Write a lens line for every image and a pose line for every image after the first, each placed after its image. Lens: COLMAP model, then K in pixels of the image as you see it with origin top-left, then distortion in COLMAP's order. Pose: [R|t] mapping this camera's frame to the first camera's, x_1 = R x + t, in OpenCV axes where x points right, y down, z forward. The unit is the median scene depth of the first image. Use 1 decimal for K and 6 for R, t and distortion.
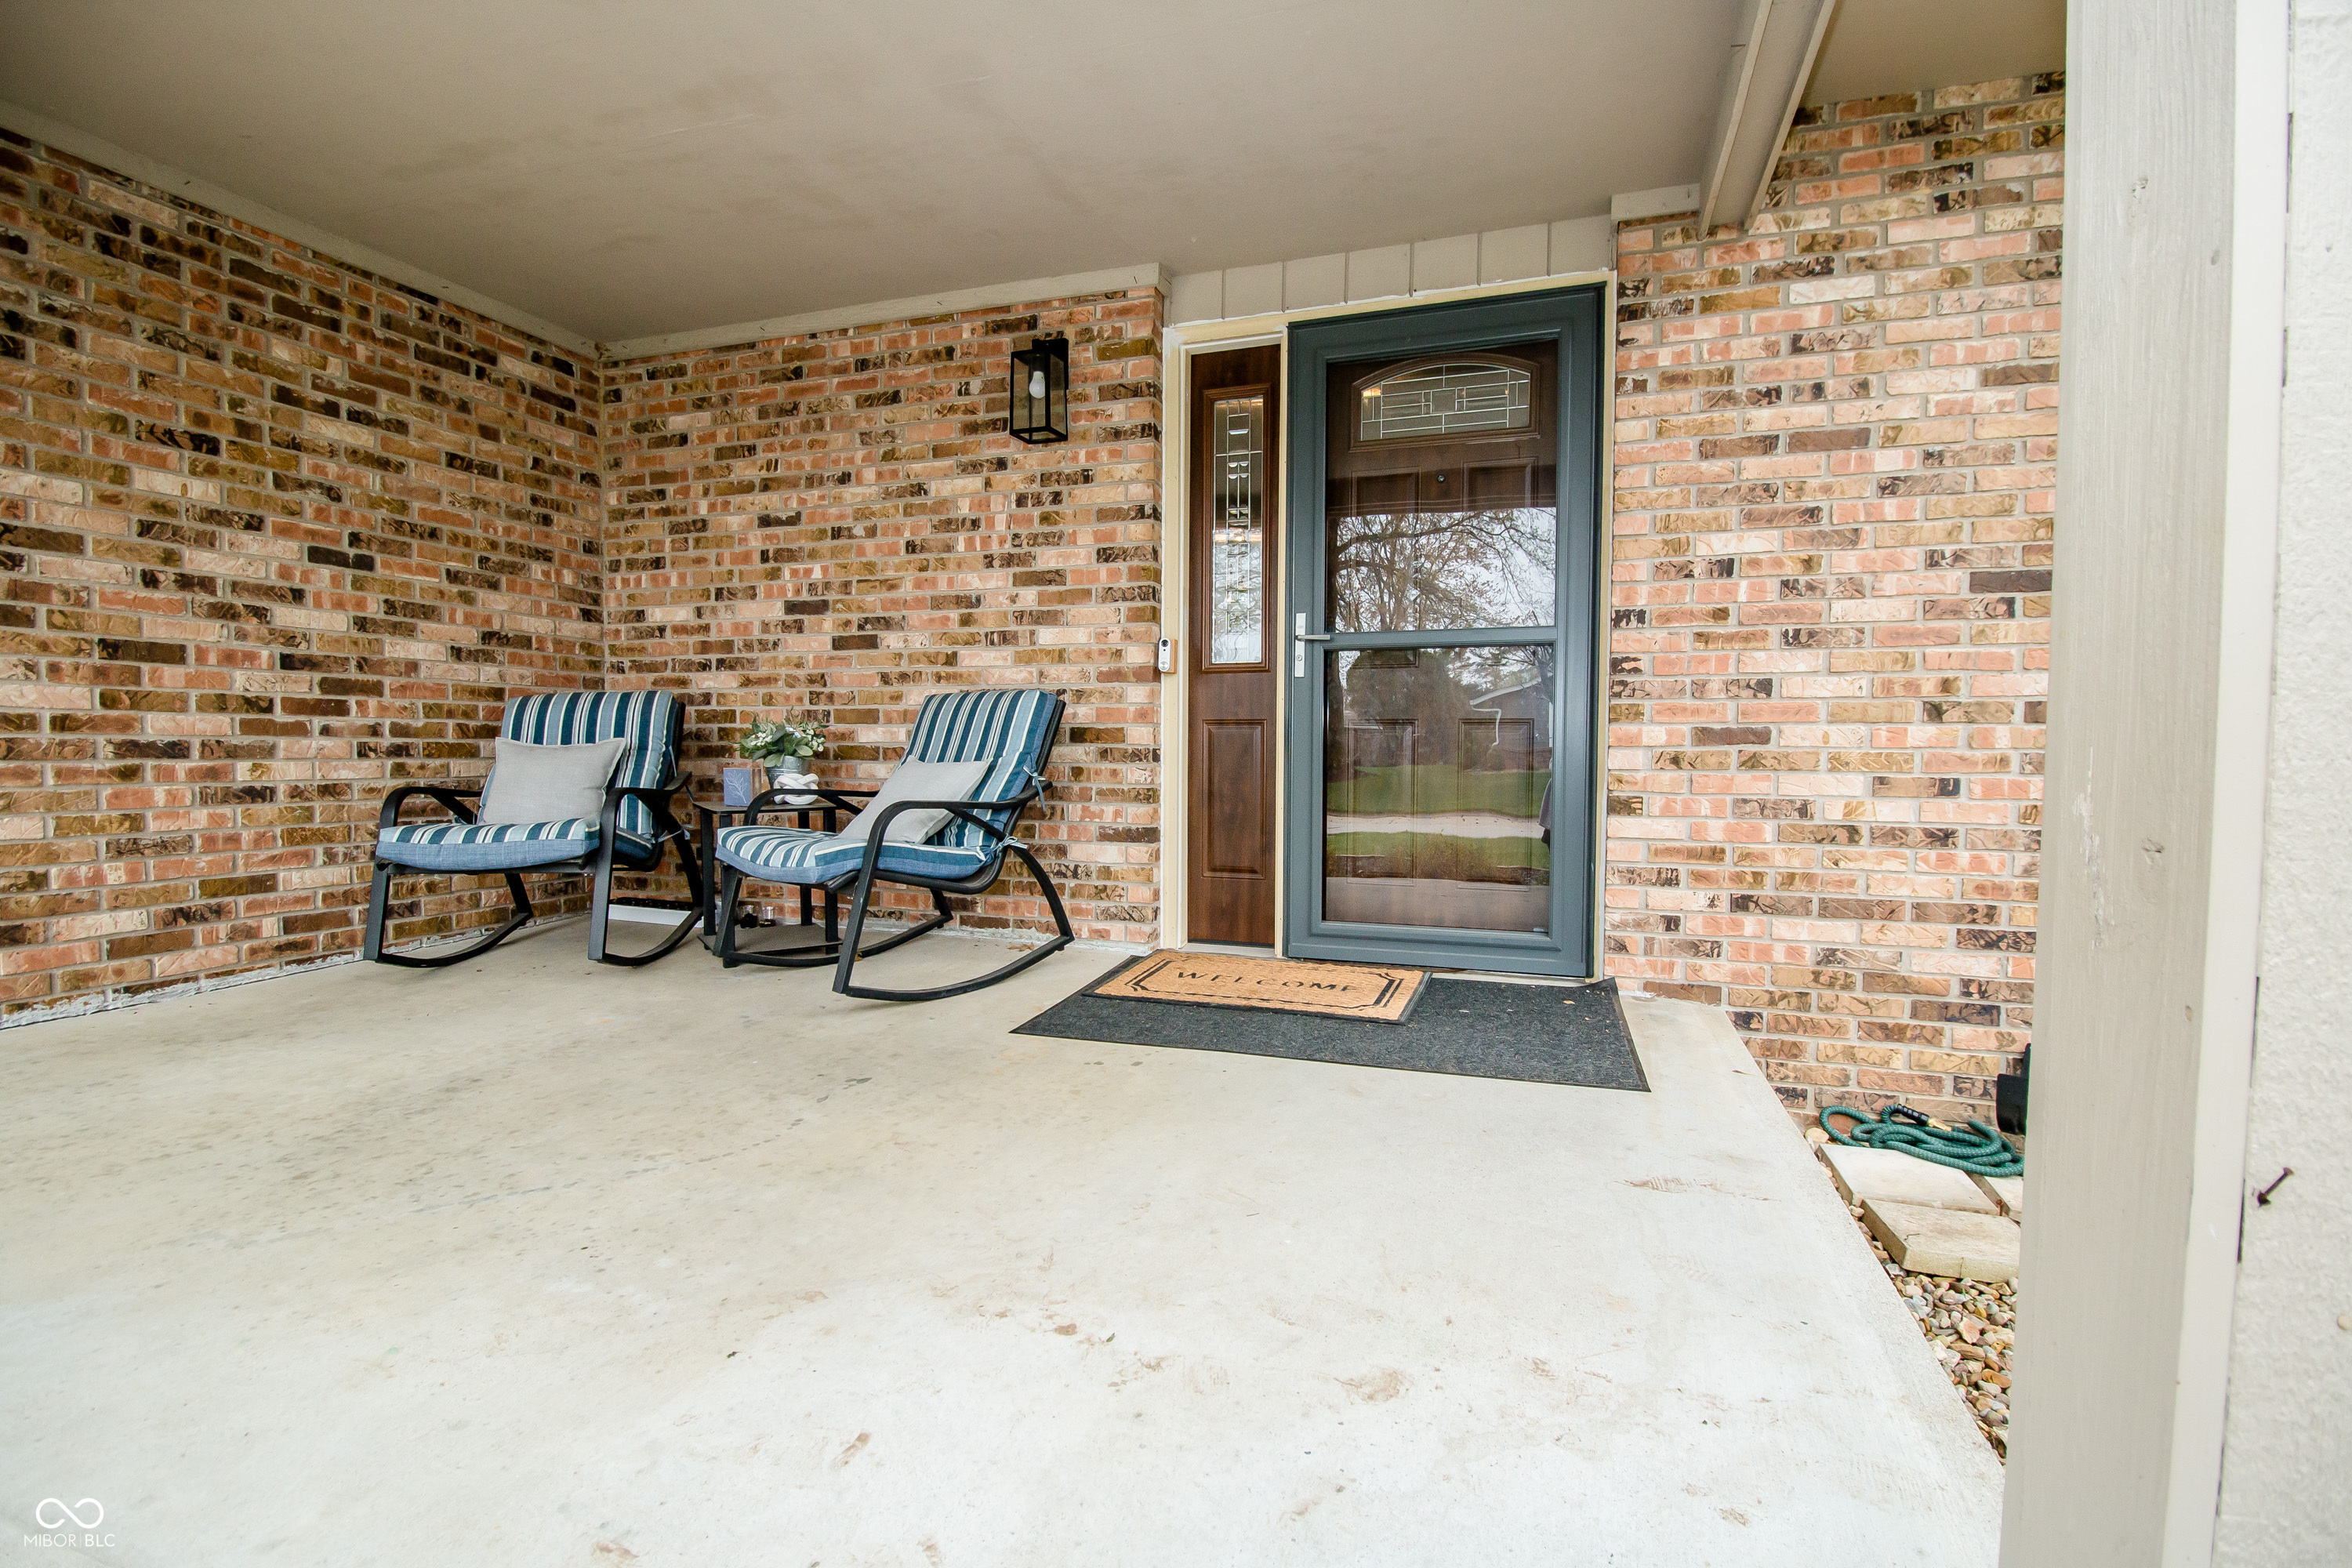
lens RADIAL K [[1085.5, 0, 1179.7], [0, 1085.5, 780.6], [0, 0, 1]] dist [0.001133, -0.012235]
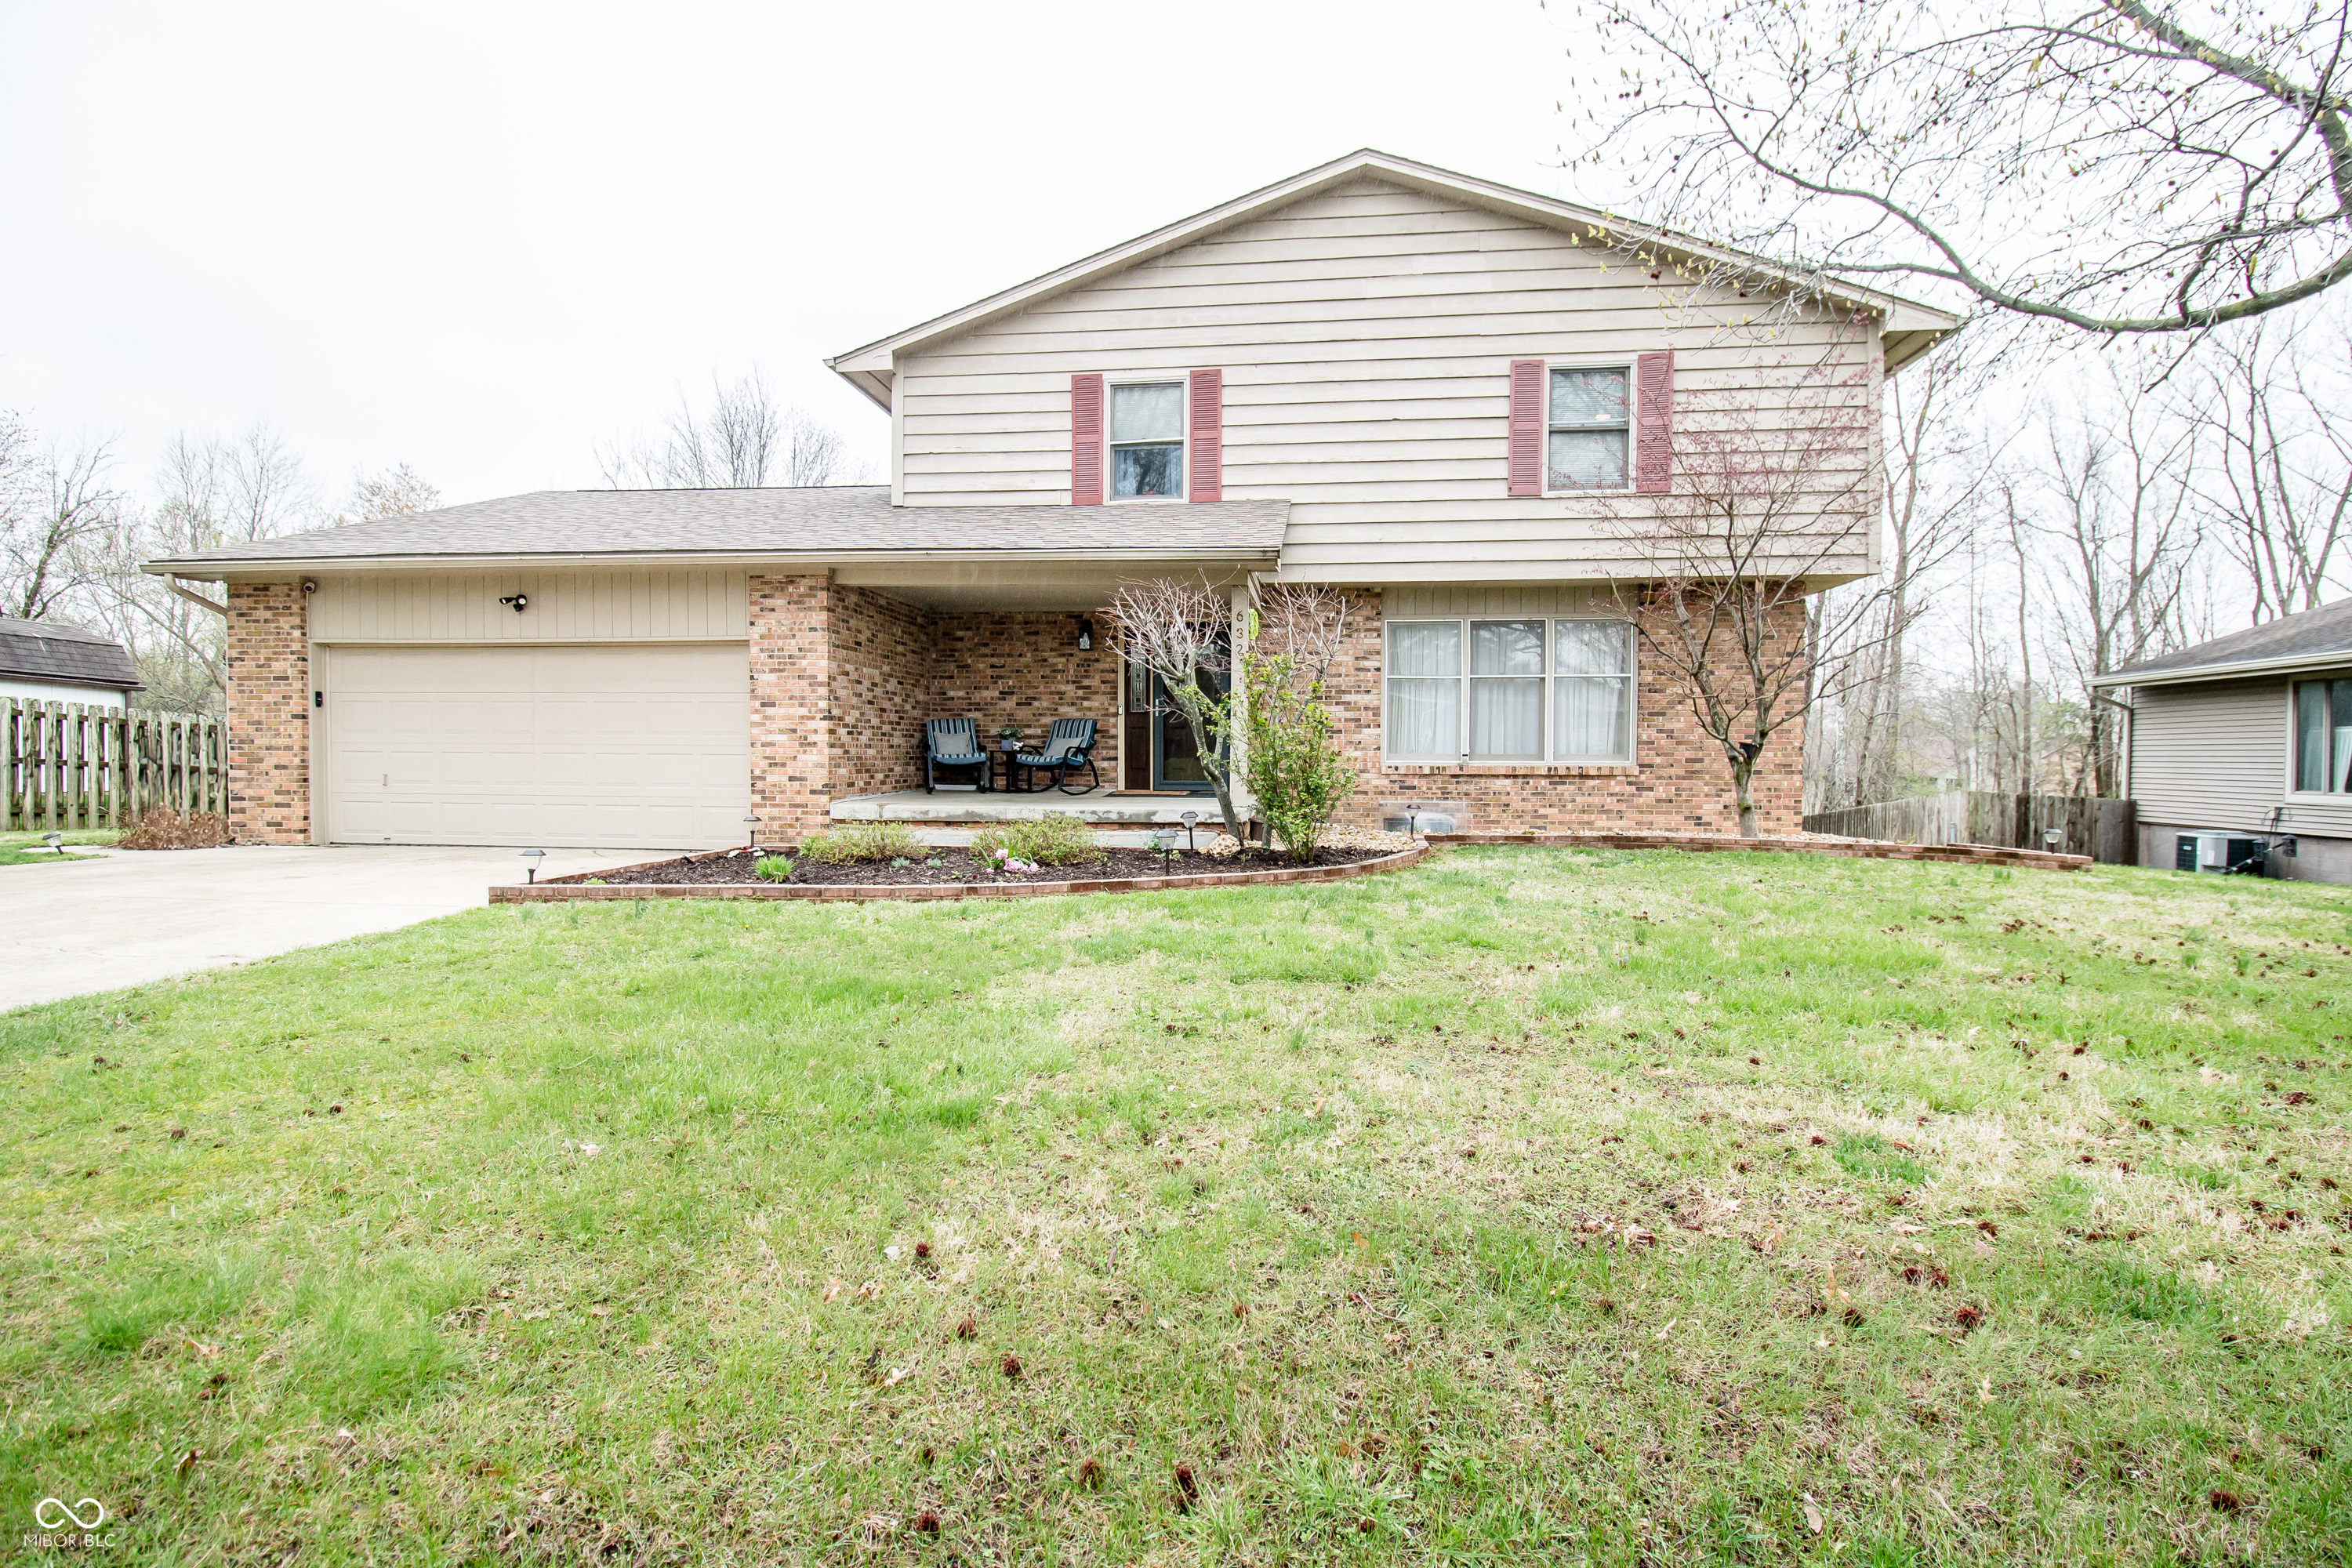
lens RADIAL K [[1085.5, 0, 1179.7], [0, 1085.5, 780.6], [0, 0, 1]] dist [0.001133, -0.012235]
pose [[0.978124, -0.008993, 0.207828, -0.577297], [0.009788, 0.999948, -0.002799, 0.136187], [-0.207792, 0.004772, 0.978161, -2.619037]]
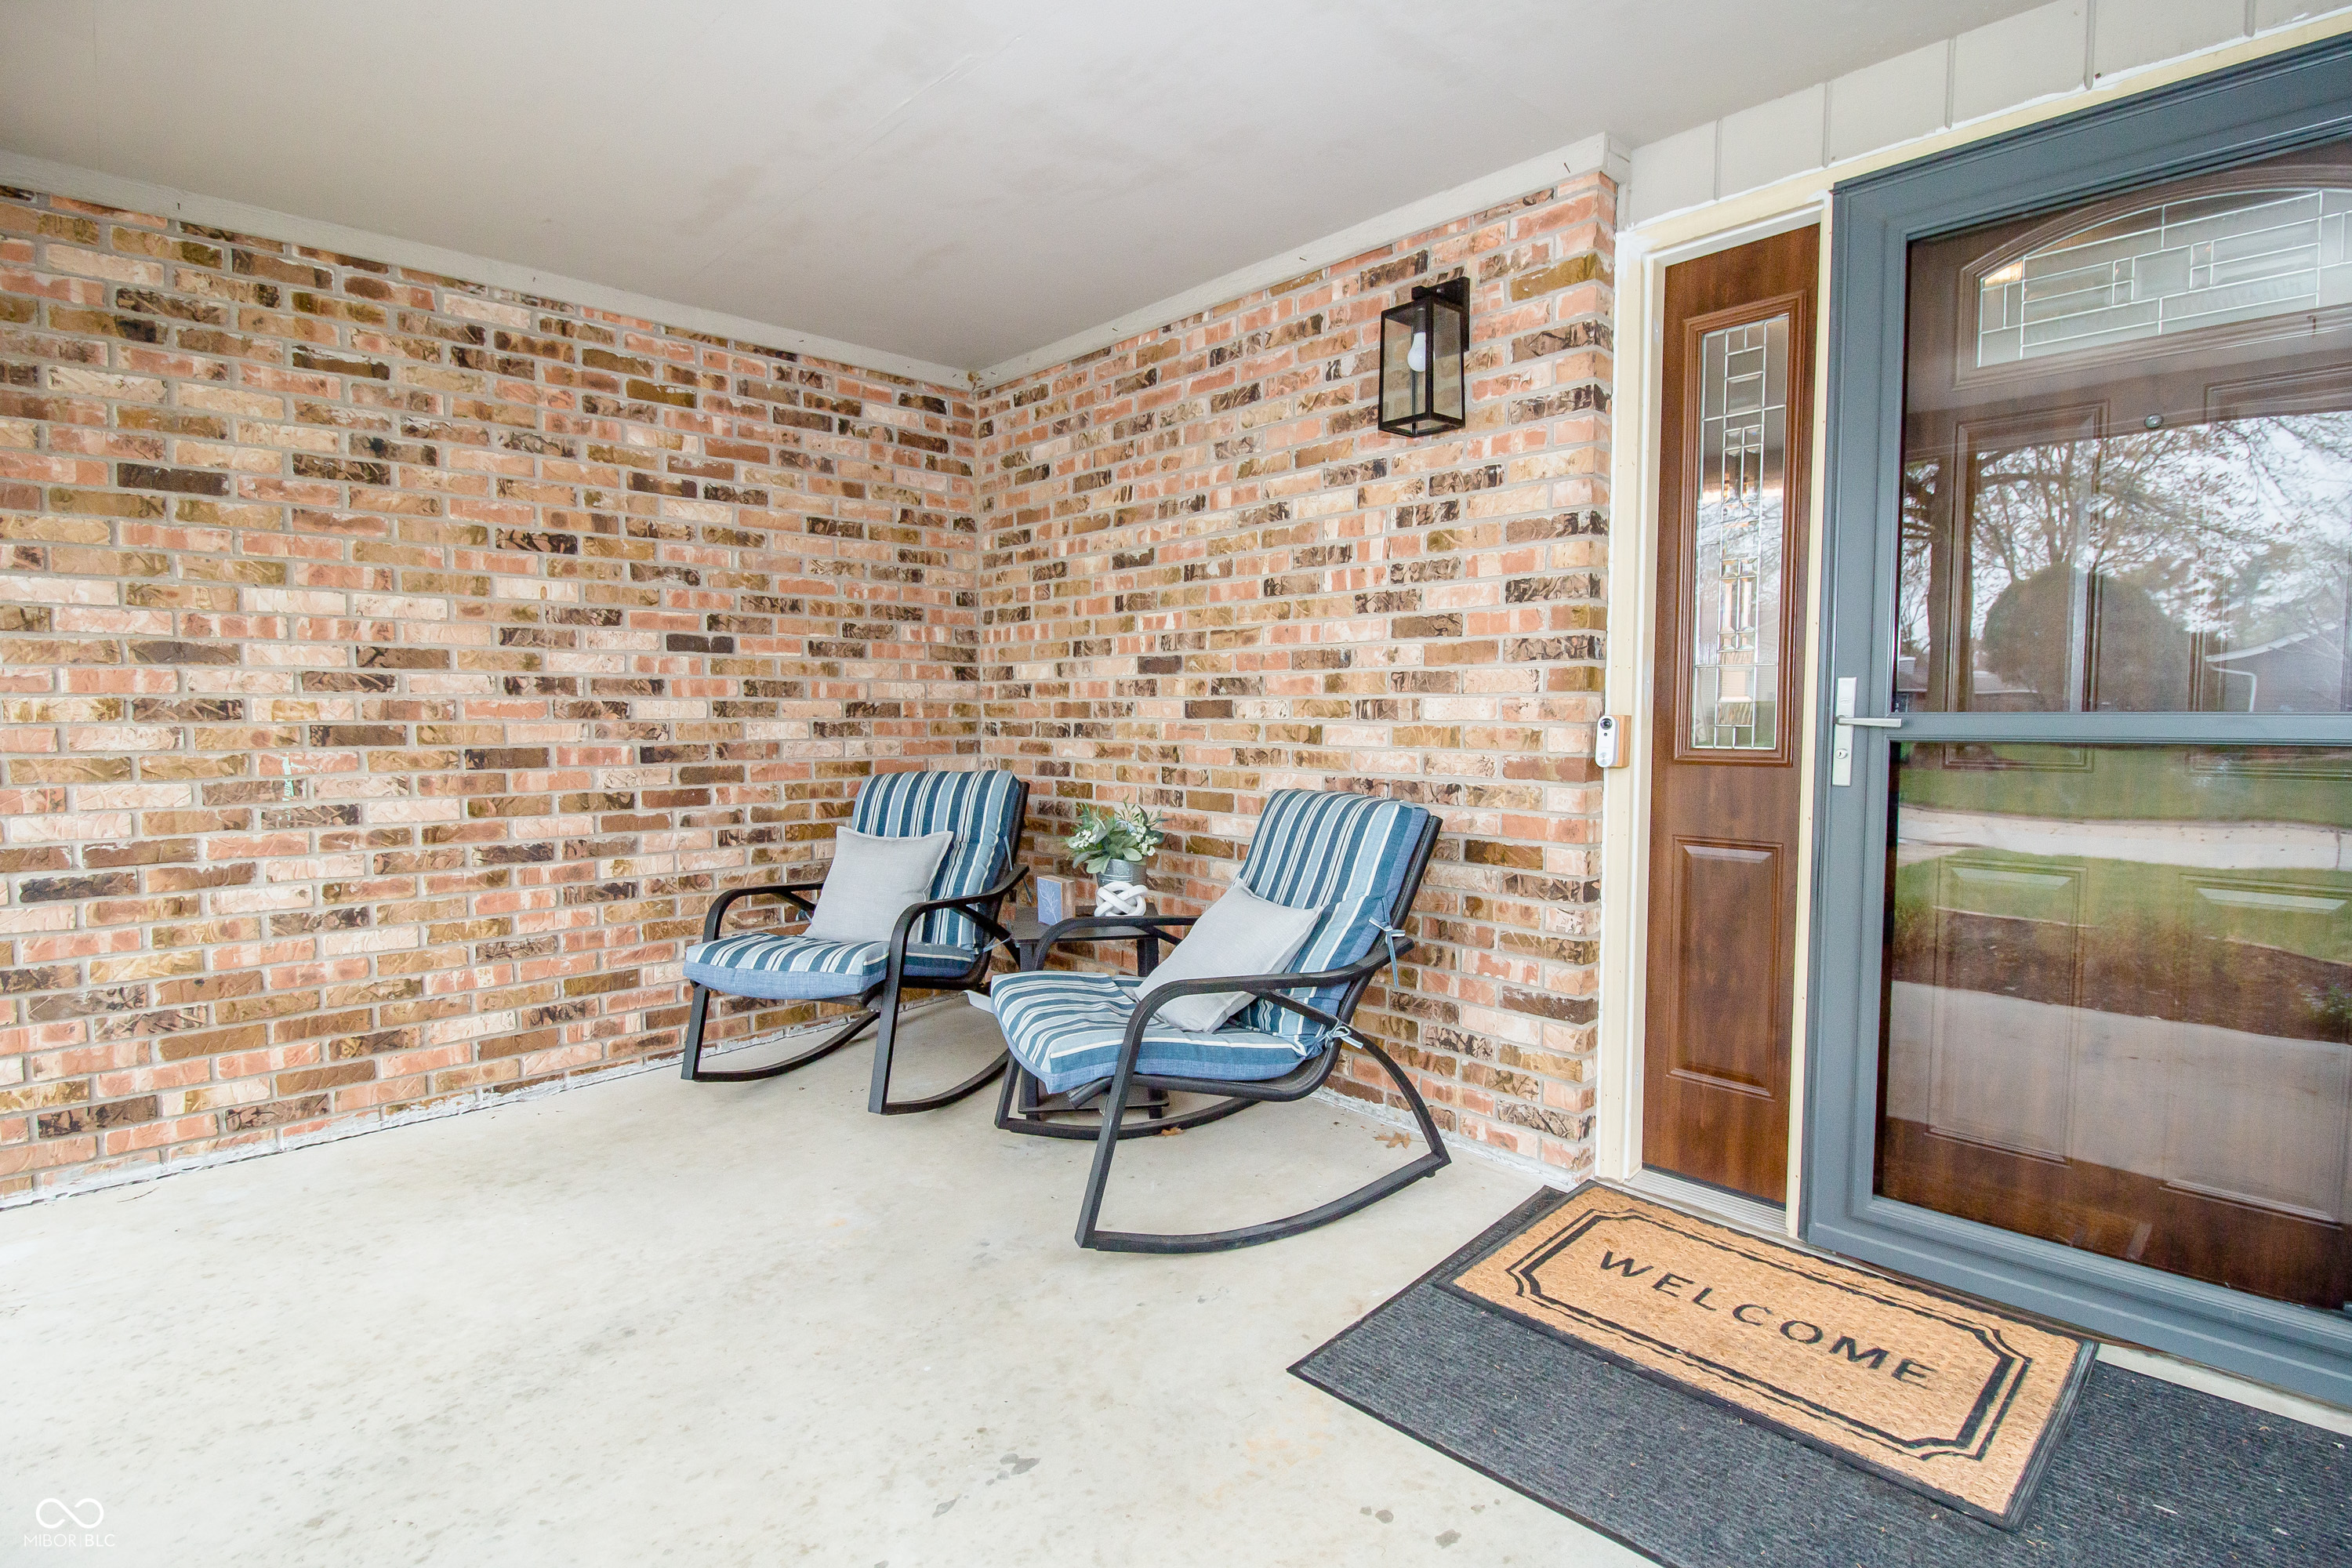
lens RADIAL K [[1120.6, 0, 1180.7], [0, 1120.6, 783.1], [0, 0, 1]] dist [0.003337, -0.015614]
pose [[0.889549, 0.022278, -0.456296, 0.065501], [-0.008430, 0.999441, 0.032362, -0.108710], [0.456761, -0.024941, 0.889240, 0.279680]]
